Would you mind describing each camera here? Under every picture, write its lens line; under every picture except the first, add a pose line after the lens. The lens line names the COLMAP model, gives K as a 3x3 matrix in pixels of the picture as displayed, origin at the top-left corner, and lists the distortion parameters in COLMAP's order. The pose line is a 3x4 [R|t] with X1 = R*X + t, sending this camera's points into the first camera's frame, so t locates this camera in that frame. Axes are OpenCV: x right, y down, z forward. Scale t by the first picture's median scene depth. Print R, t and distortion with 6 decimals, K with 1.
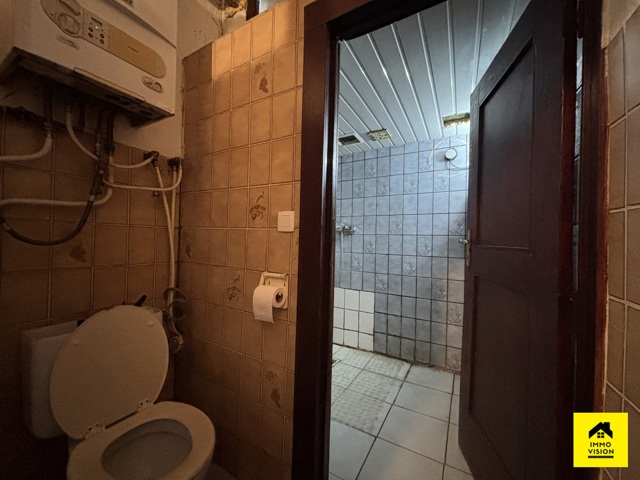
lens RADIAL K [[248.2, 0, 319.7], [0, 248.2, 239.5], [0, 0, 1]] dist [-0.001433, -0.000366]
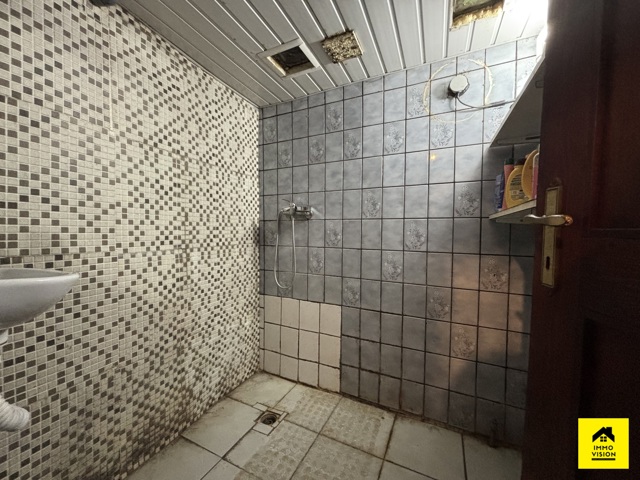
lens RADIAL K [[248.2, 0, 320.8], [0, 248.2, 241.0], [0, 0, 1]] dist [-0.001433, -0.000366]
pose [[0.997447, -0.015577, 0.069694, 0.129334], [0.012569, 0.998979, 0.043387, 0.009969], [-0.070298, -0.042400, 0.996624, 0.365498]]
